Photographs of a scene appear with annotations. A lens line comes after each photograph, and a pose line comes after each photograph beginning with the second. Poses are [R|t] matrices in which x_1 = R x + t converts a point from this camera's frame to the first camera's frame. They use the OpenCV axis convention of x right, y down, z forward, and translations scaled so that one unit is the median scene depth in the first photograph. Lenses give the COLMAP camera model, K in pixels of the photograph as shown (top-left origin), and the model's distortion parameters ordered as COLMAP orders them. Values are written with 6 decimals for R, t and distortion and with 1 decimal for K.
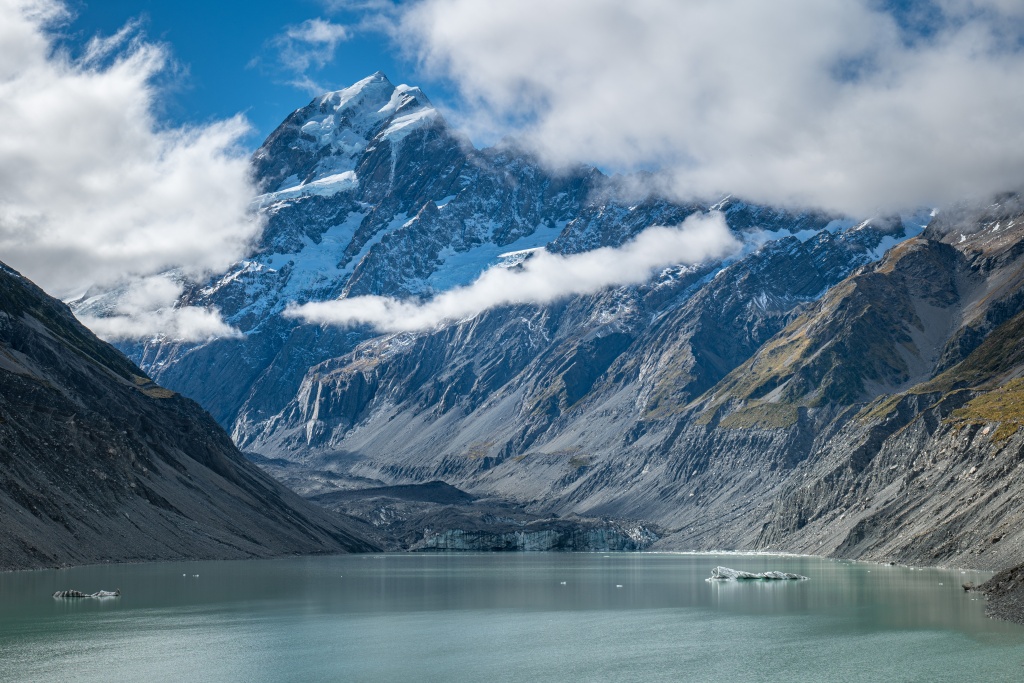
lens RADIAL K [[1670.6, 0, 515.8], [0, 1670.6, 343.2], [0, 0, 1]] dist [0.051275, 0.000000]
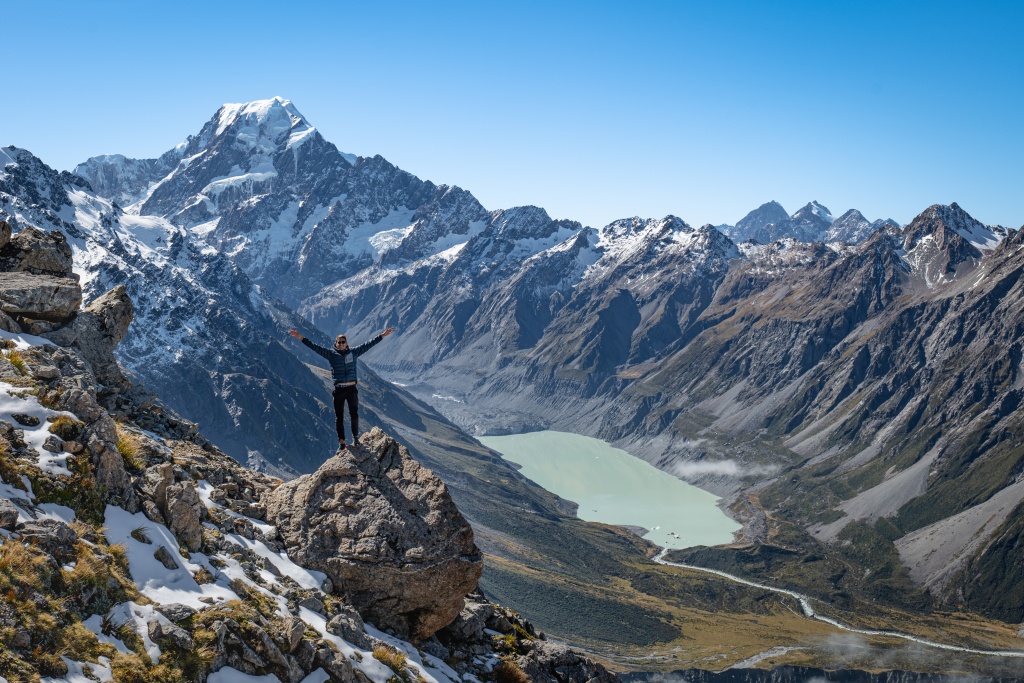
lens RADIAL K [[1278.4, 0, 512.3], [0, 1278.4, 344.2], [0, 0, 1]] dist [0.005245, 0.000000]
pose [[0.968173, -0.020507, 0.249439, -0.264584], [-0.020692, 0.986667, 0.161429, -0.190912], [-0.249423, -0.161452, 0.954841, -0.553926]]
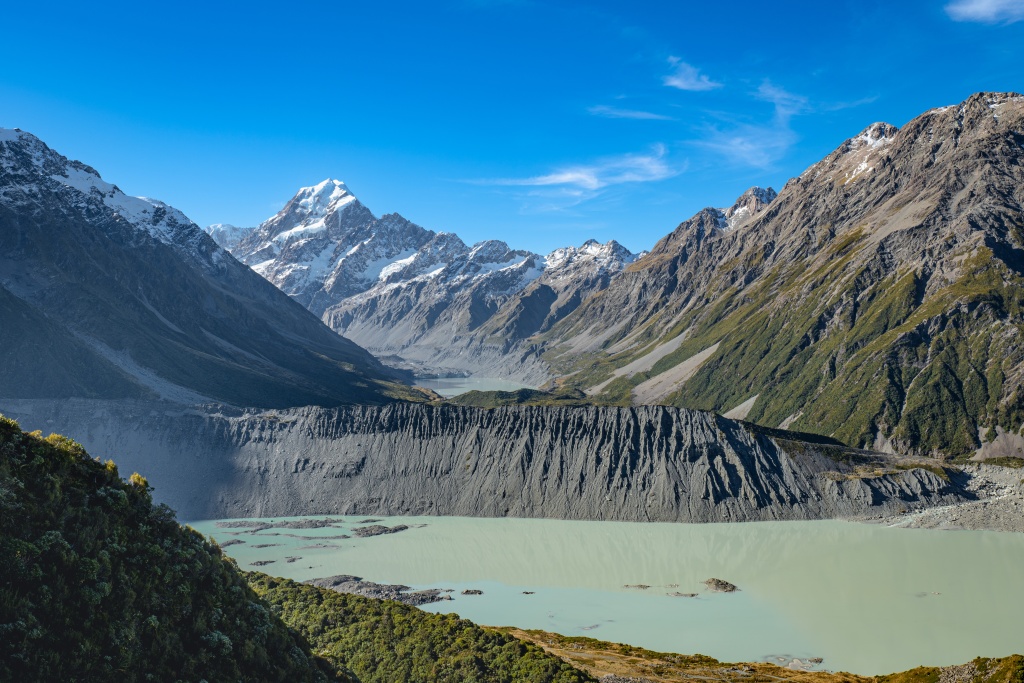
lens RADIAL K [[870.9, 0, 505.5], [0, 870.9, 345.2], [0, 0, 1]] dist [0.004613, -0.005424]
pose [[0.981692, -0.006617, 0.190360, -0.107796], [-0.013320, 0.994565, 0.103262, -0.078786], [-0.190008, -0.103907, 0.976268, -0.482621]]
